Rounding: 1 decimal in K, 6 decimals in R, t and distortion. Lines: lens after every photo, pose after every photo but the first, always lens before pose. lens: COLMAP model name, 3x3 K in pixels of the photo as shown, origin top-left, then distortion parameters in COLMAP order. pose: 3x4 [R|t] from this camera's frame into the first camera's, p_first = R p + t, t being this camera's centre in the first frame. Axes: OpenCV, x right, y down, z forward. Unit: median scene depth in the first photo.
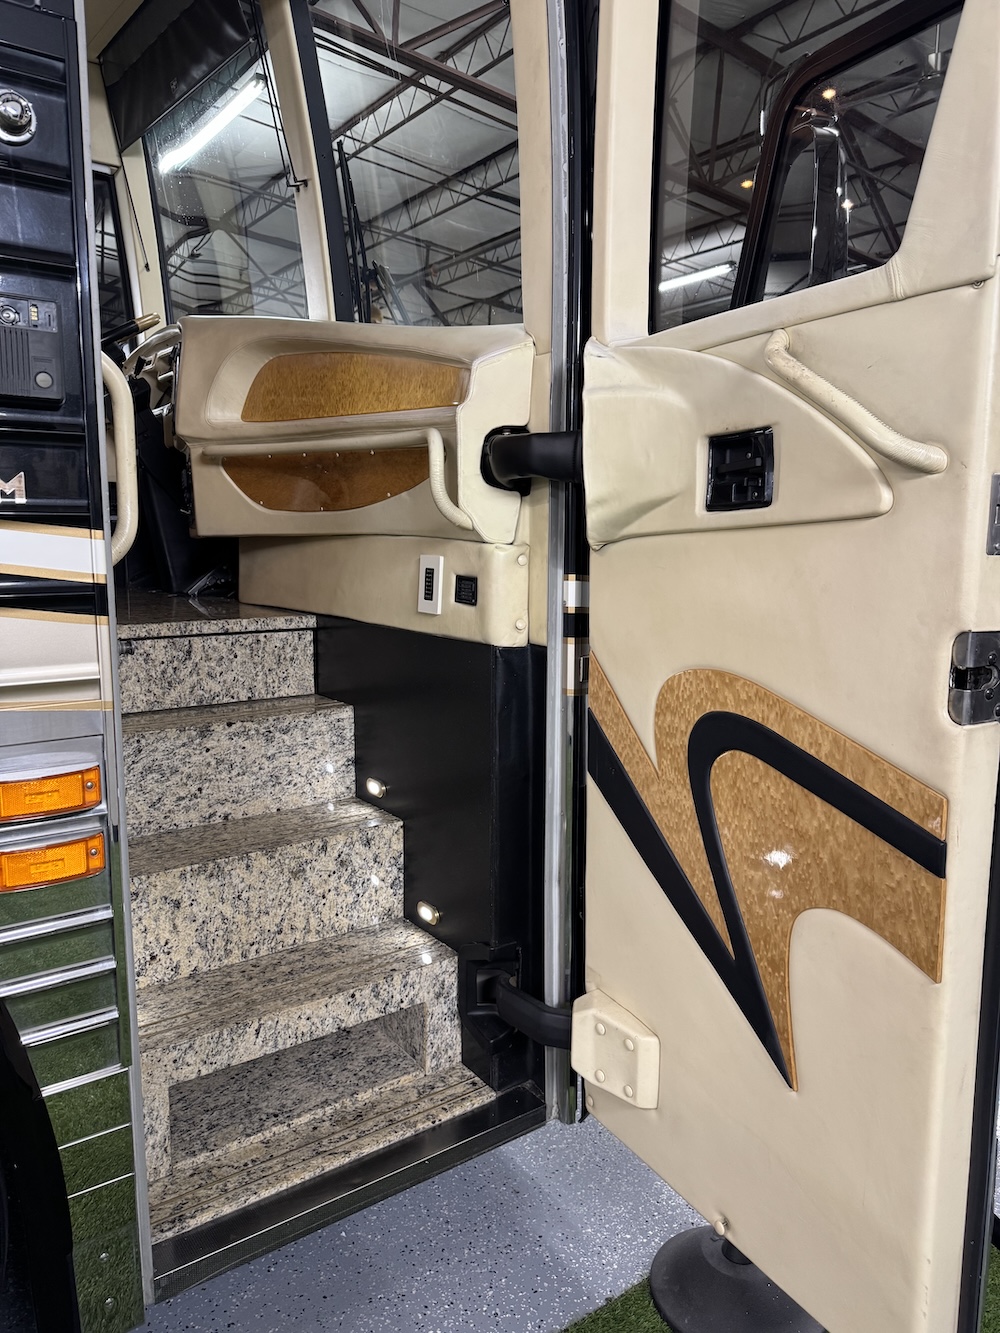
lens RADIAL K [[944.9, 0, 502.0], [0, 944.9, 666.7], [0, 0, 1]] dist [0.030483, -0.036150]
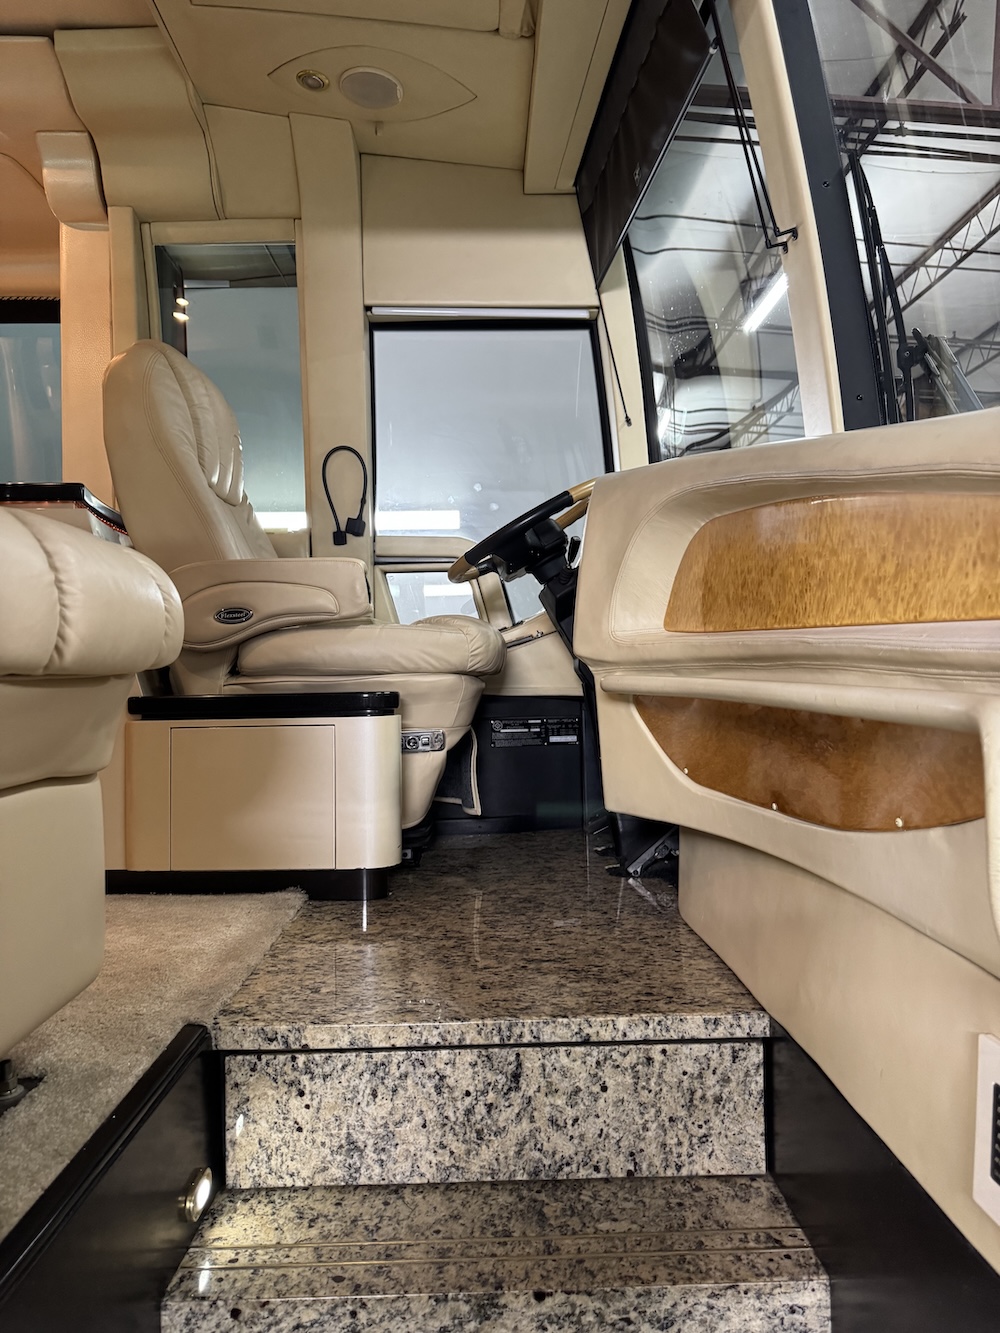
lens RADIAL K [[944.9, 0, 506.1], [0, 944.9, 673.6], [0, 0, 1]] dist [0.030483, -0.036150]
pose [[0.821819, -0.025771, -0.569165, -0.022826], [-0.054864, 0.990755, -0.124078, -0.170209], [0.567101, 0.133196, 0.812807, 0.518724]]
